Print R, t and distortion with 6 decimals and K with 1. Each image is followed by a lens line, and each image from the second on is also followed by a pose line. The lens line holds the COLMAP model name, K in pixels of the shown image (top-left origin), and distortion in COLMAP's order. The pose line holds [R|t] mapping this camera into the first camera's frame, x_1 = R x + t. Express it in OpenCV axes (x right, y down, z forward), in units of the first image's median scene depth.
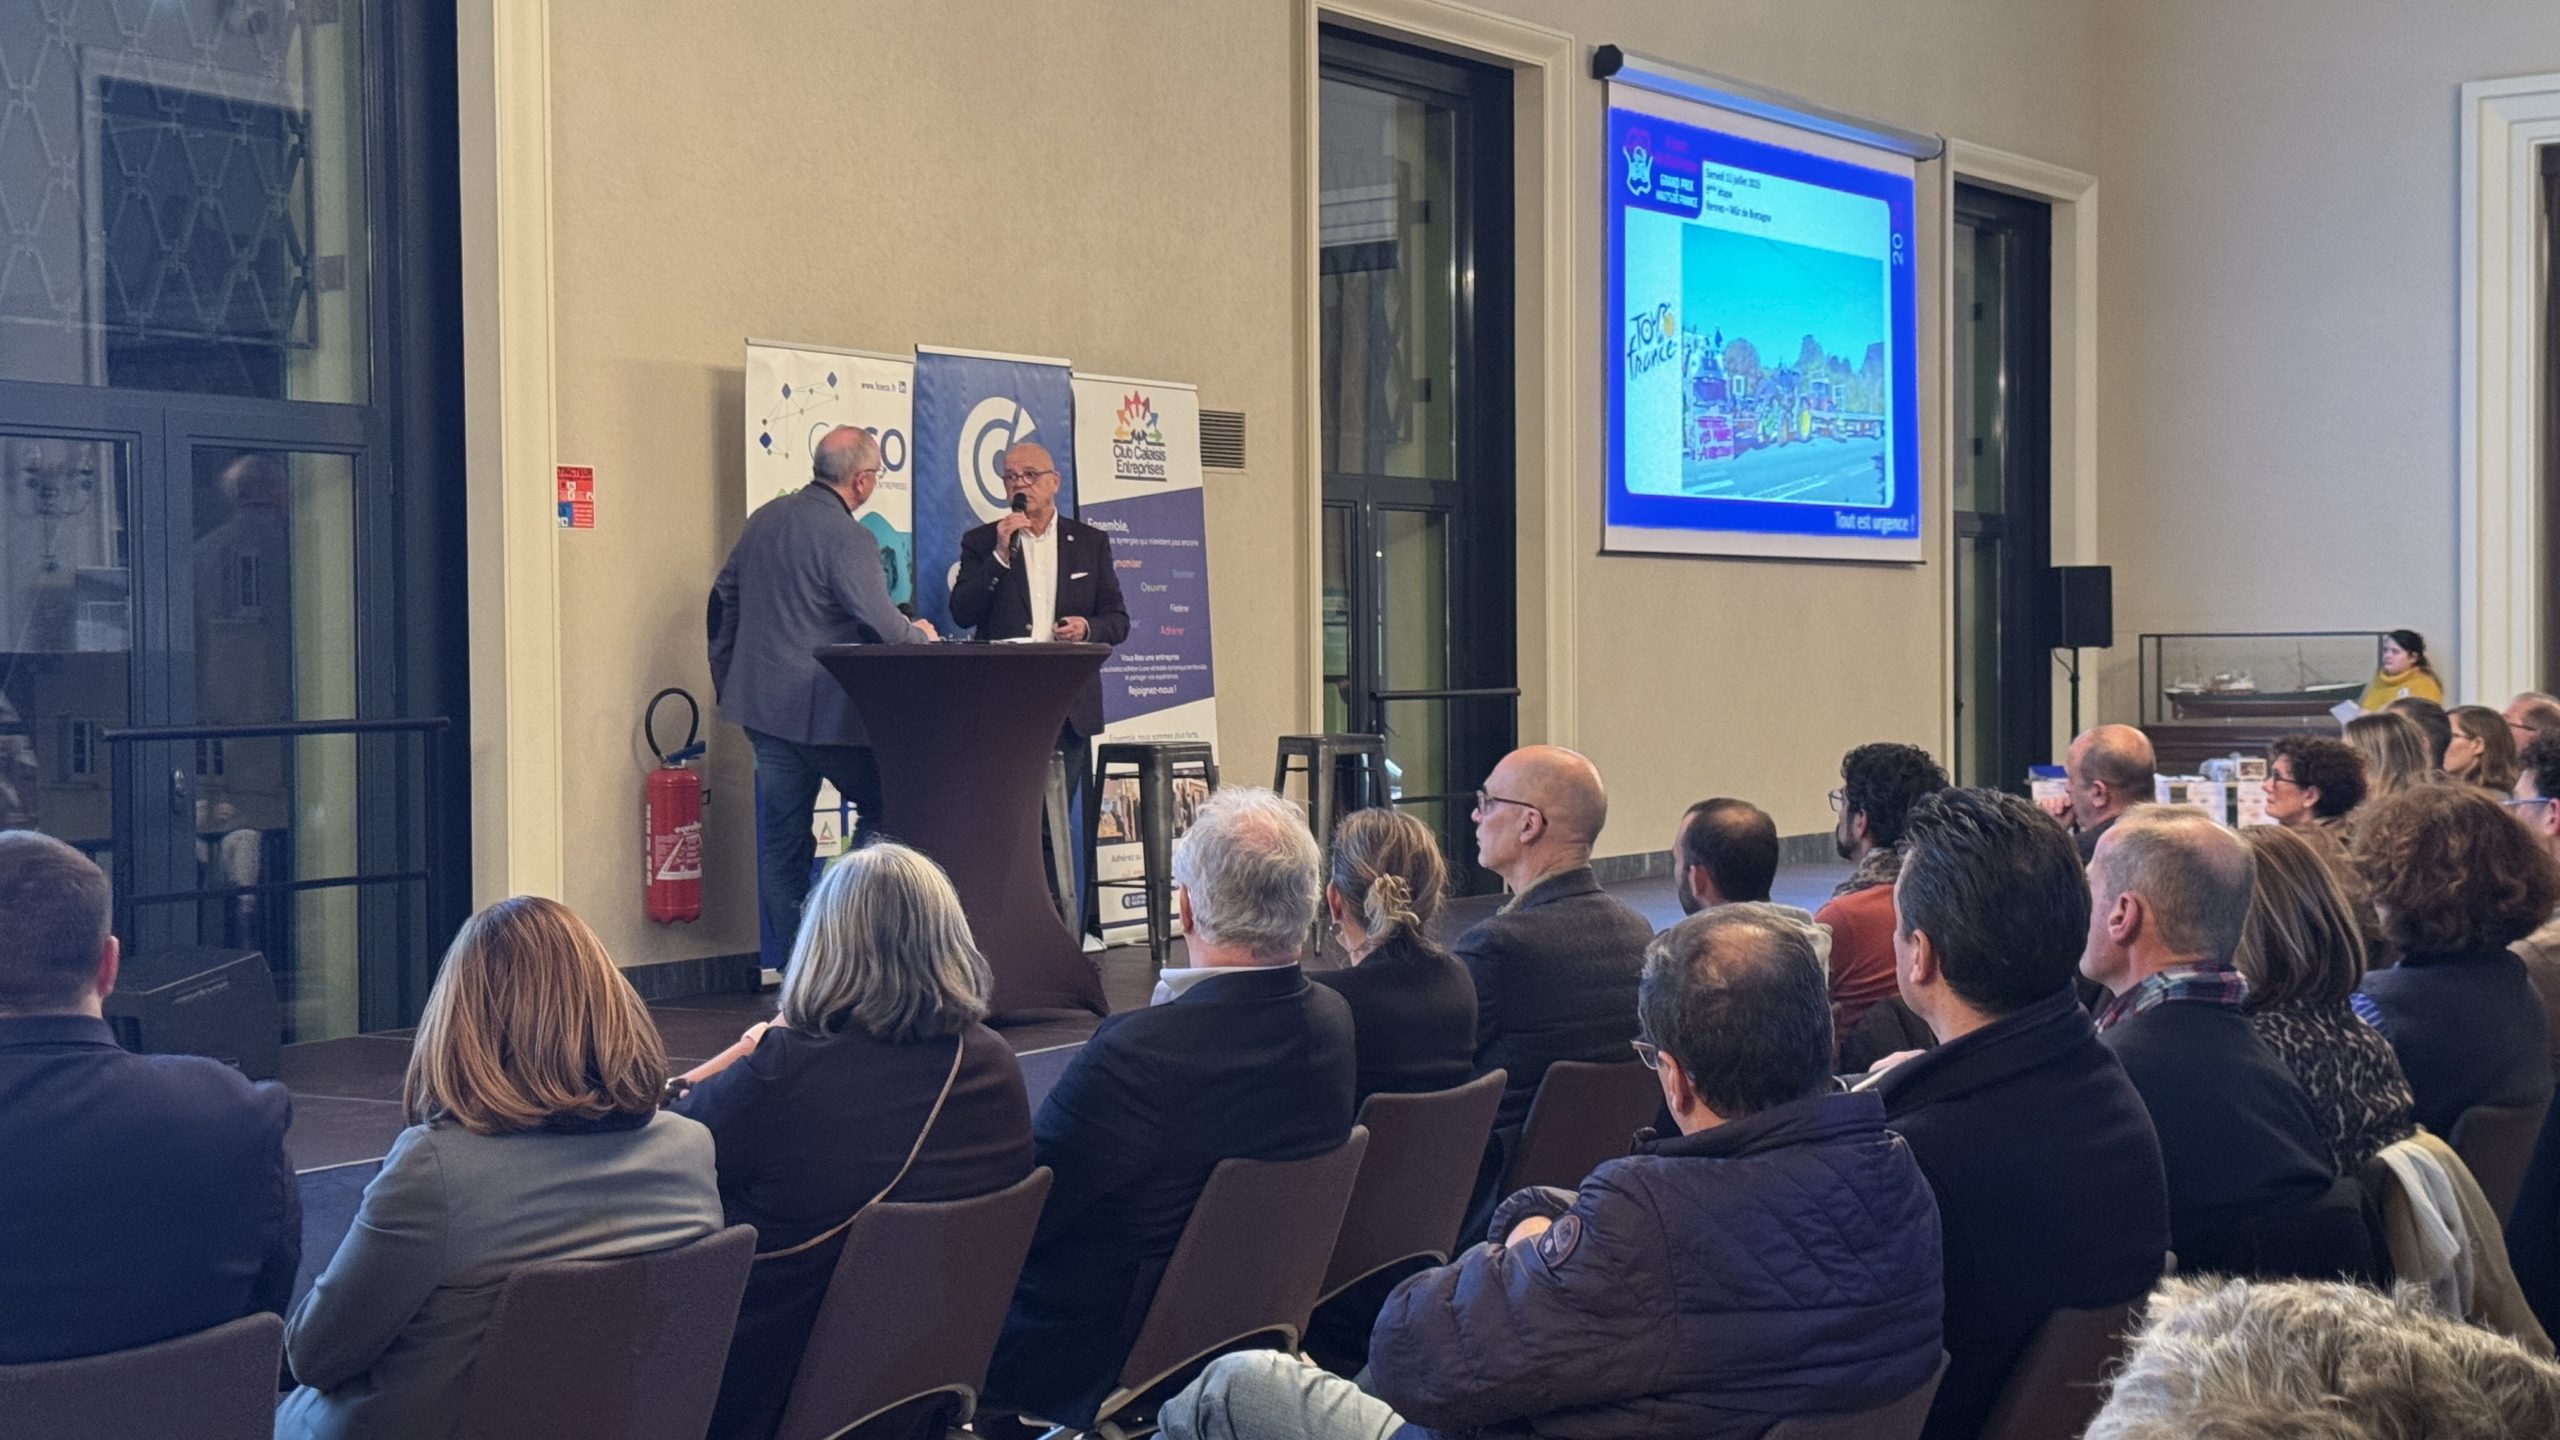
lens RADIAL K [[3655.2, 0, 1285.4], [0, 3655.2, 693.8], [0, 0, 1]] dist [0.139128, 0.000000]
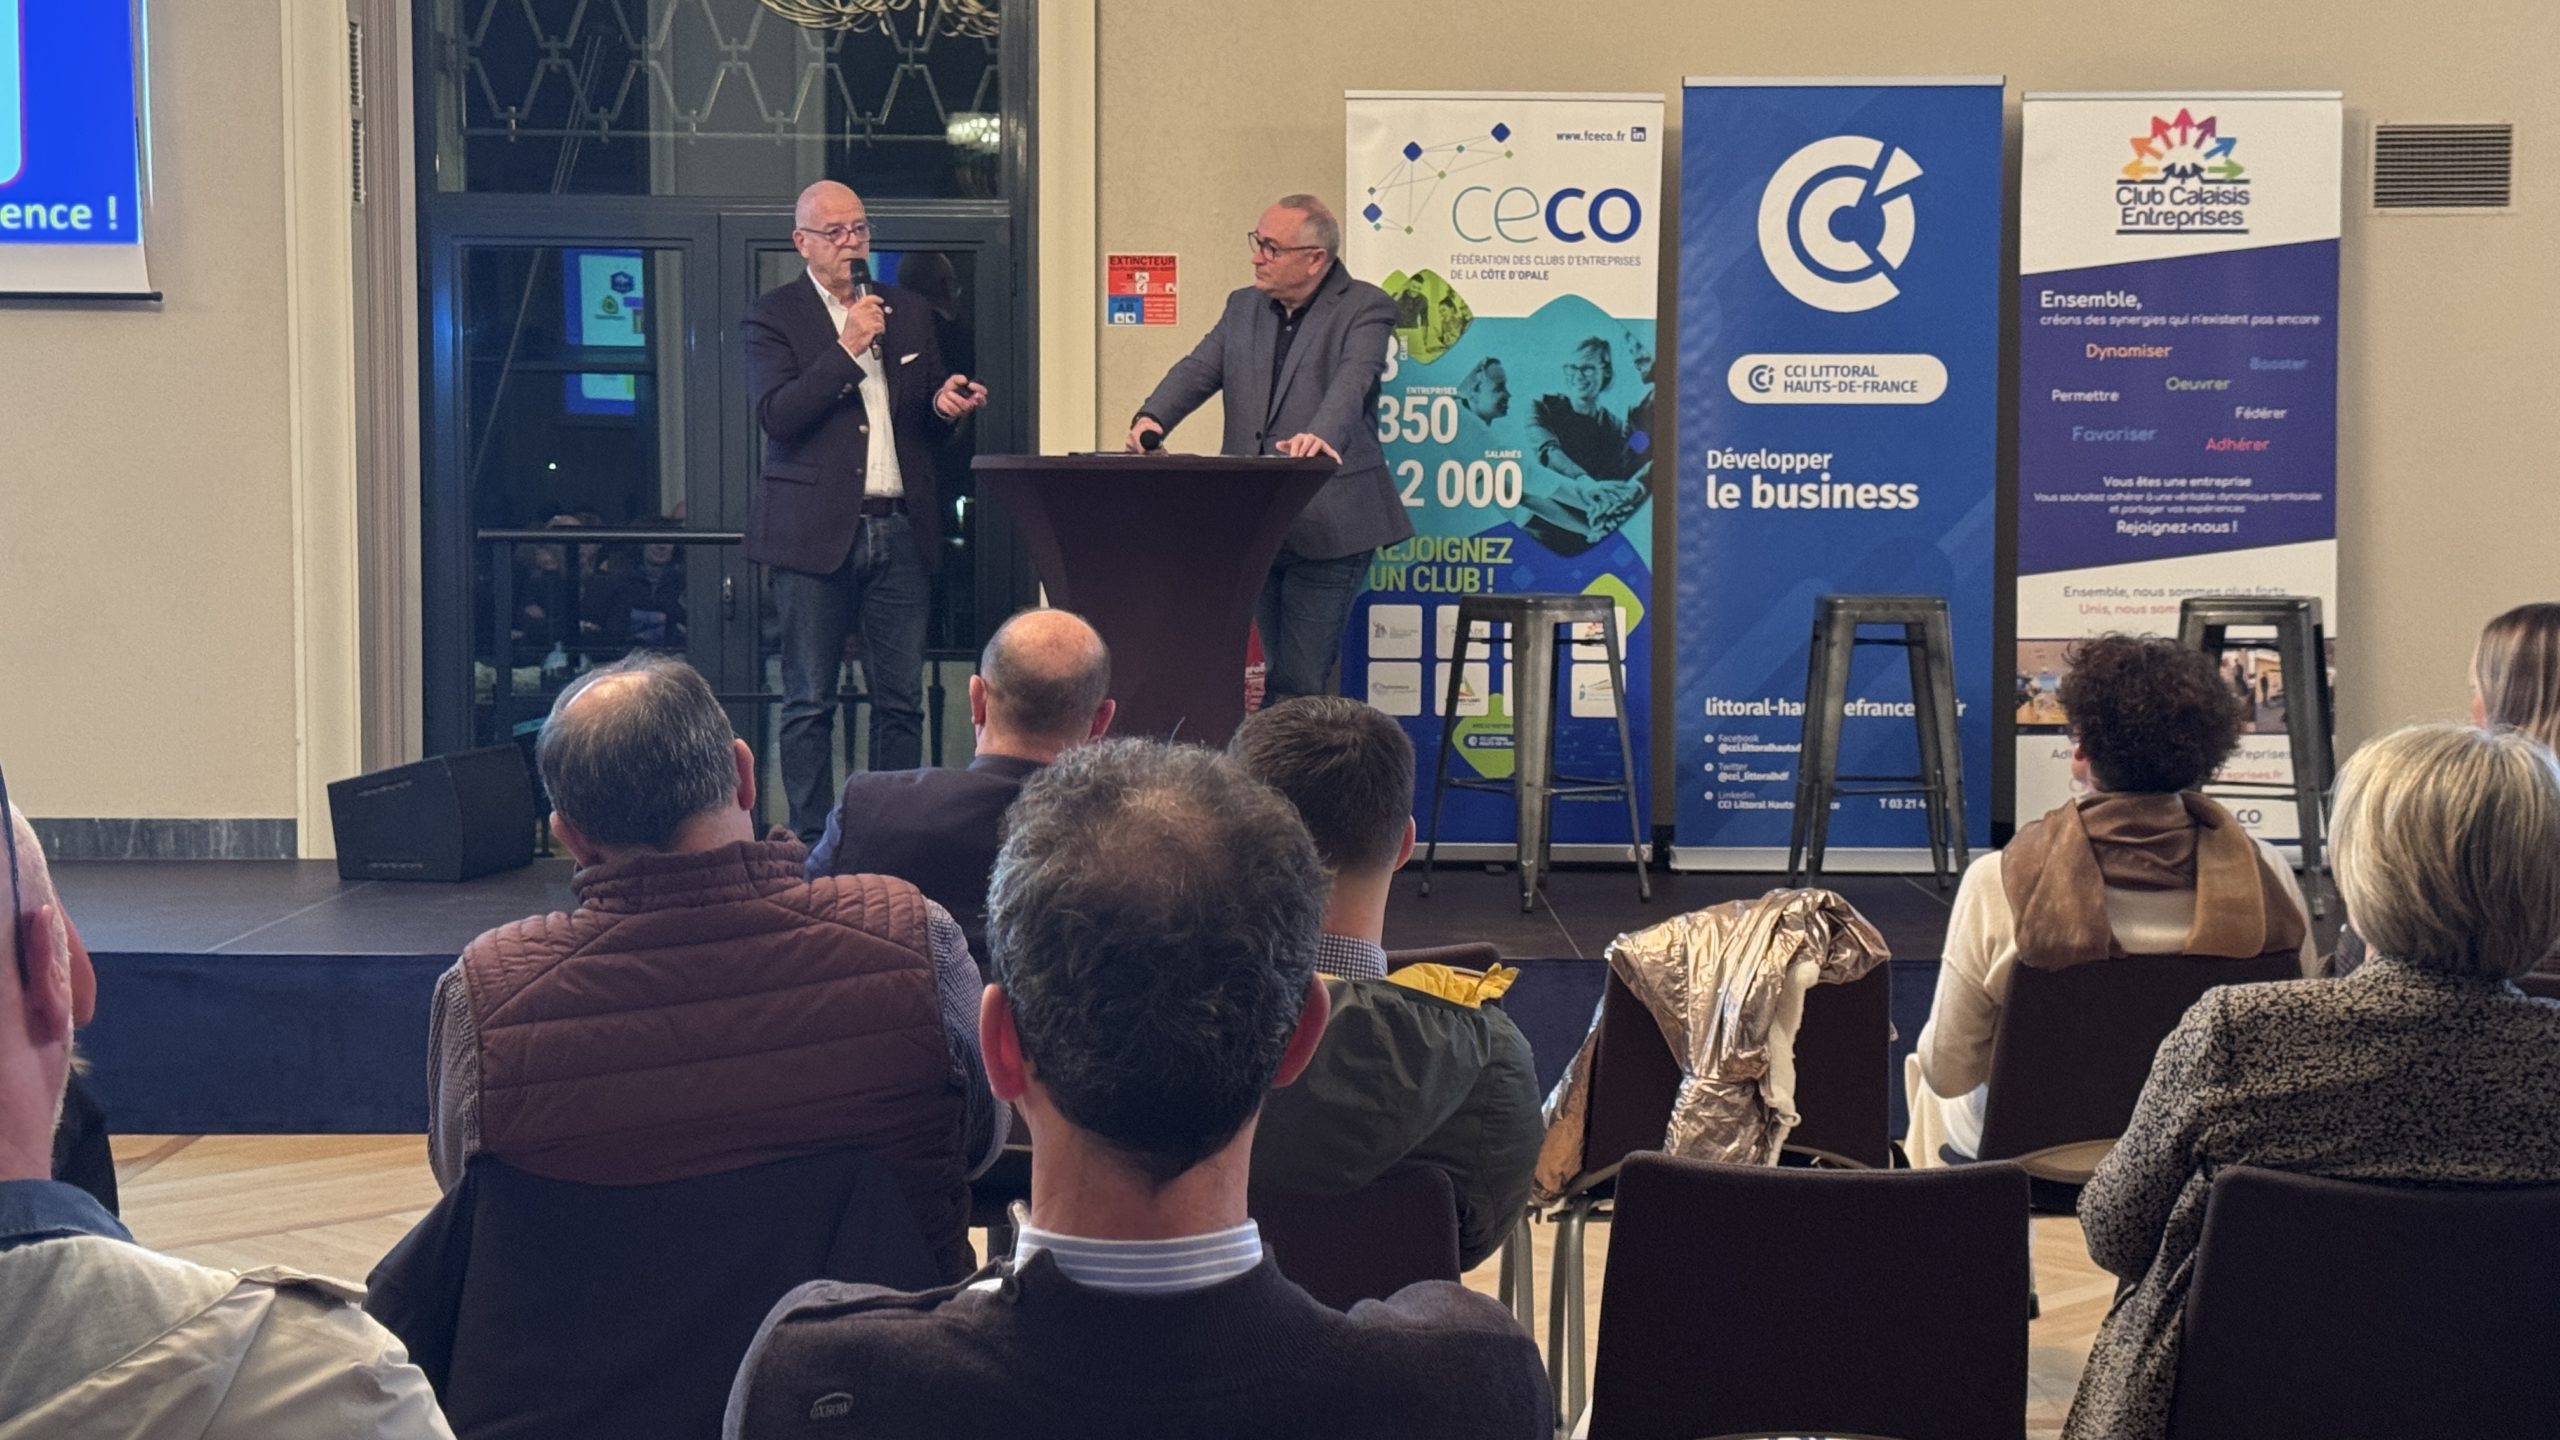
lens RADIAL K [[3655.2, 0, 1266.8], [0, 3655.2, 726.3], [0, 0, 1]] dist [0.139128, 0.000000]
pose [[0.551116, 0.061649, -0.832148, 0.478228], [-0.021244, 0.997980, 0.059865, -0.001496], [0.834158, -0.015314, 0.551313, 0.452368]]
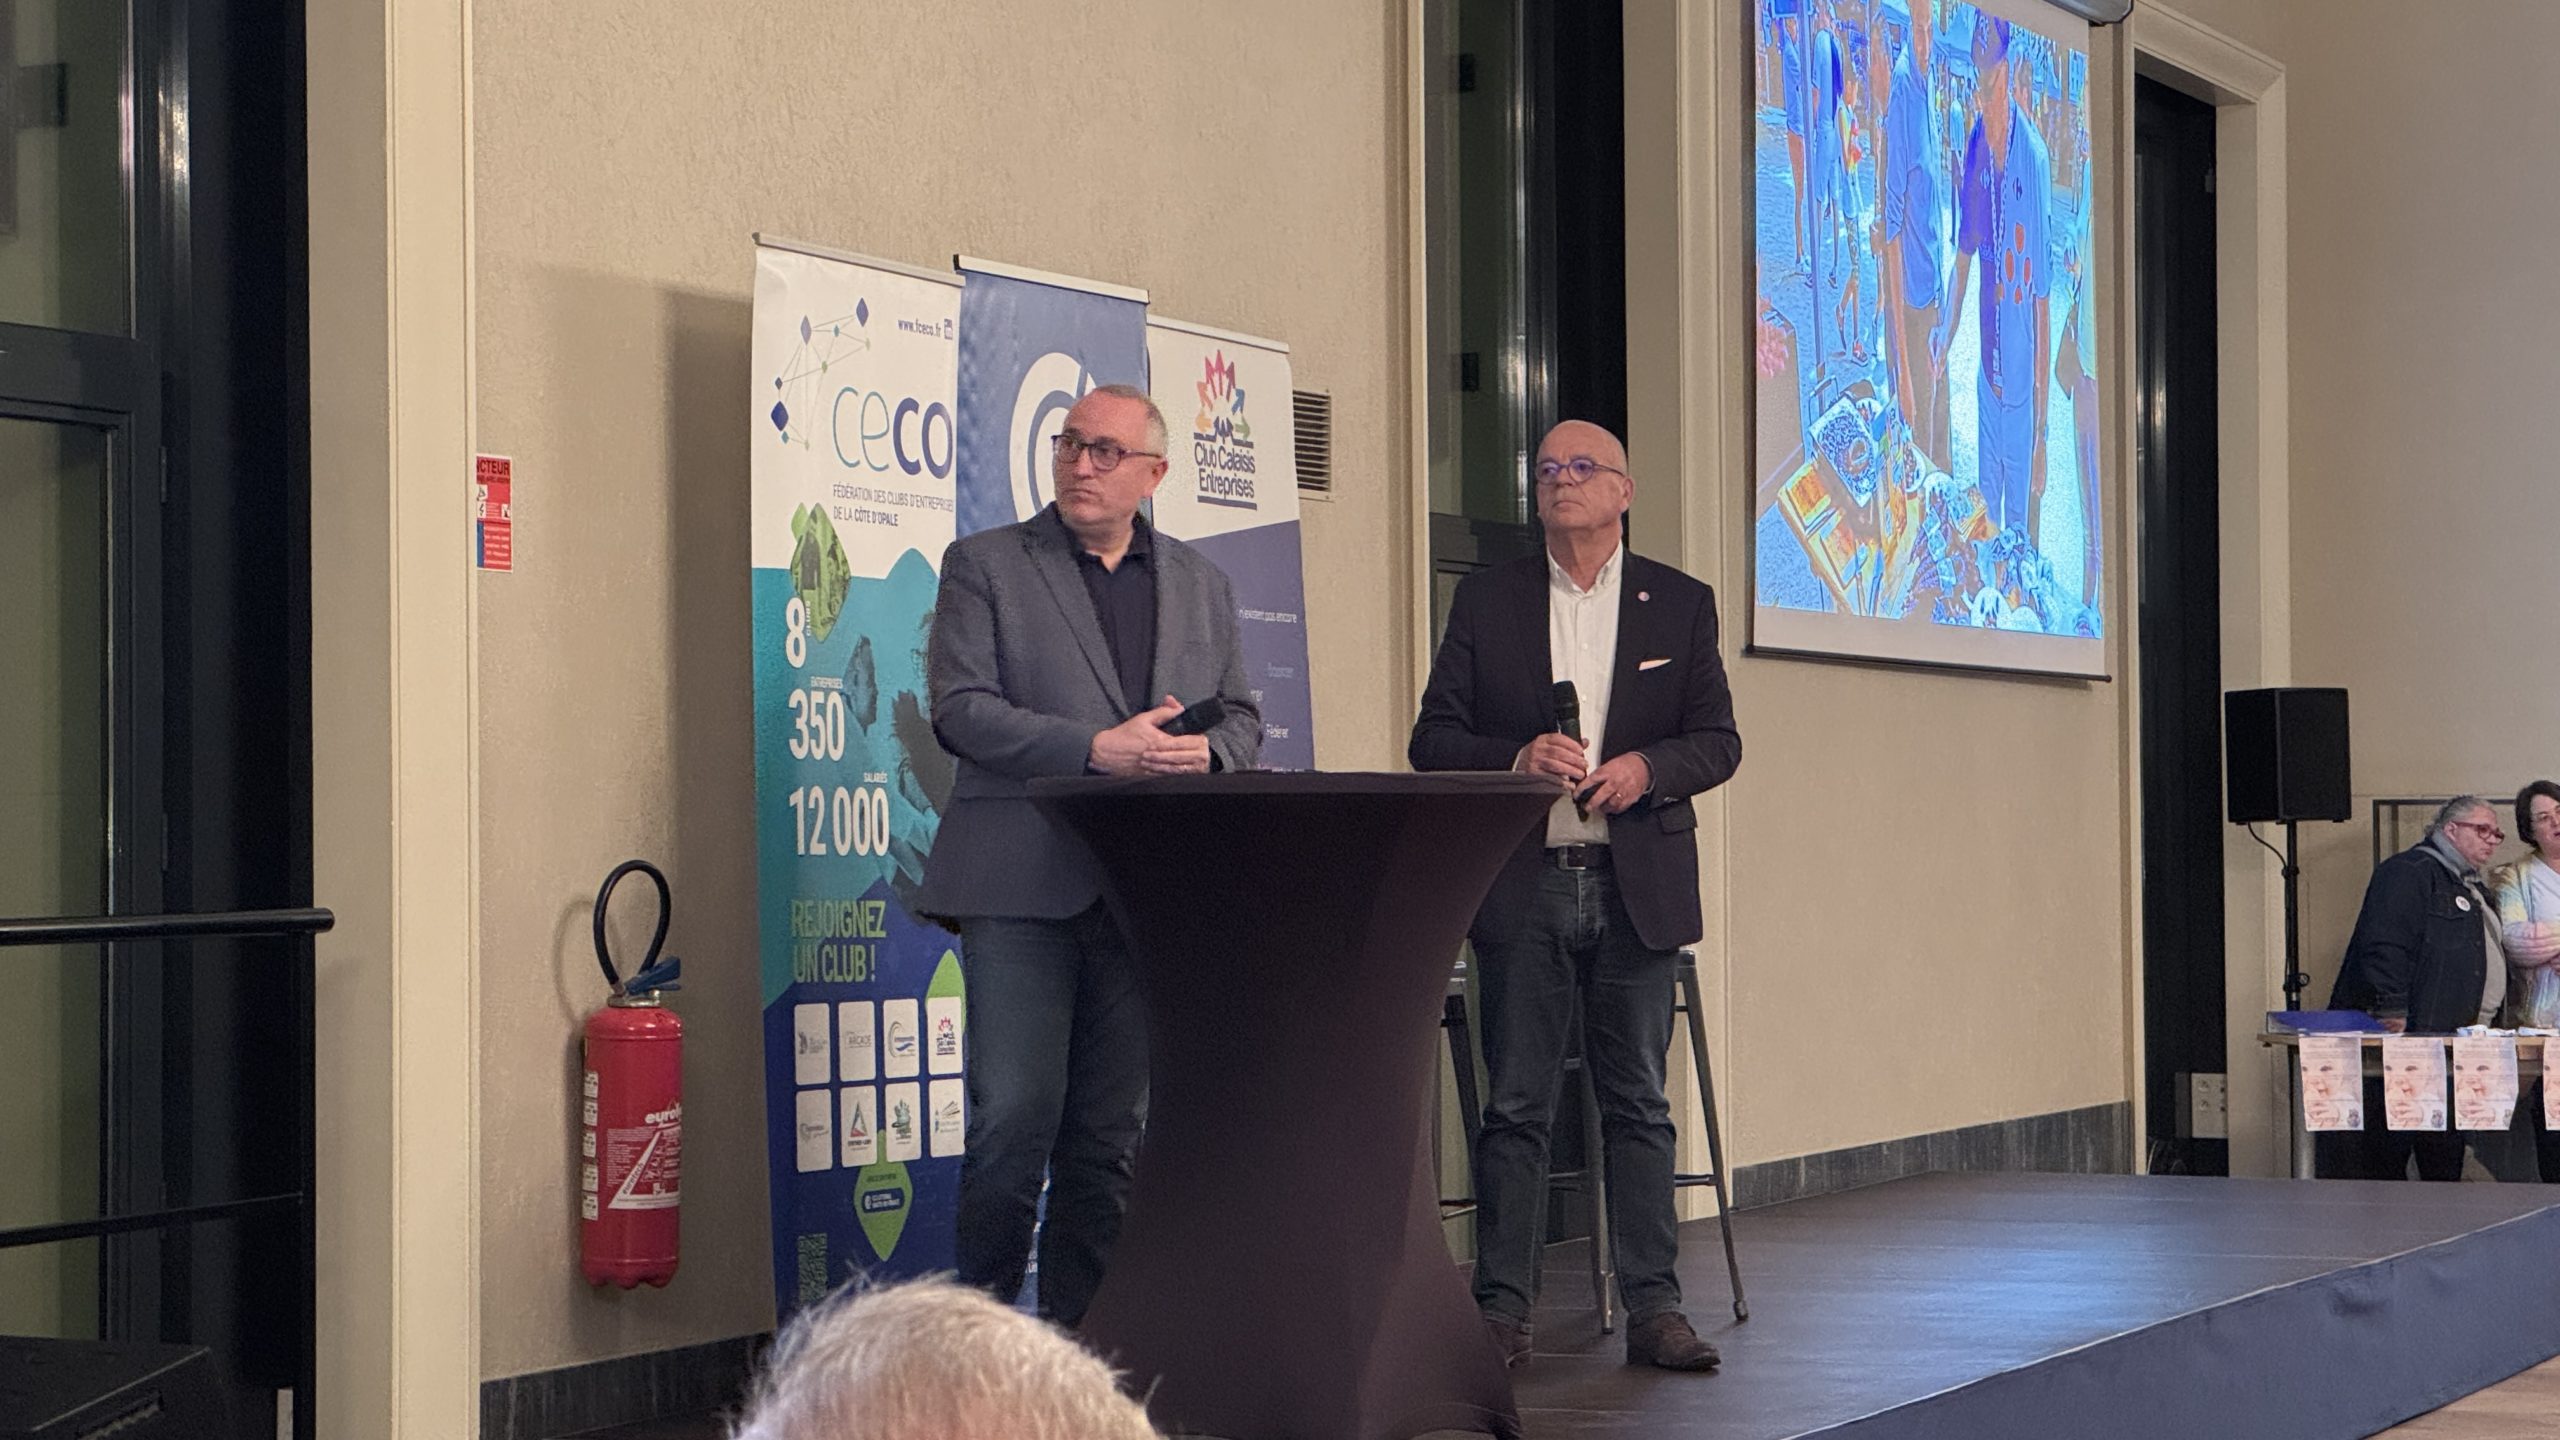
lens RADIAL K [[5857.3, 0, 1270.9], [0, 5857.3, 702.6], [0, 0, 1]] dist [0.162225, 0.000000]
pose [[0.984155, 0.000335, 0.177307, -0.197772], [0.006908, 0.999166, -0.040232, 0.009373], [-0.177173, 0.040820, 0.983333, 0.099434]]
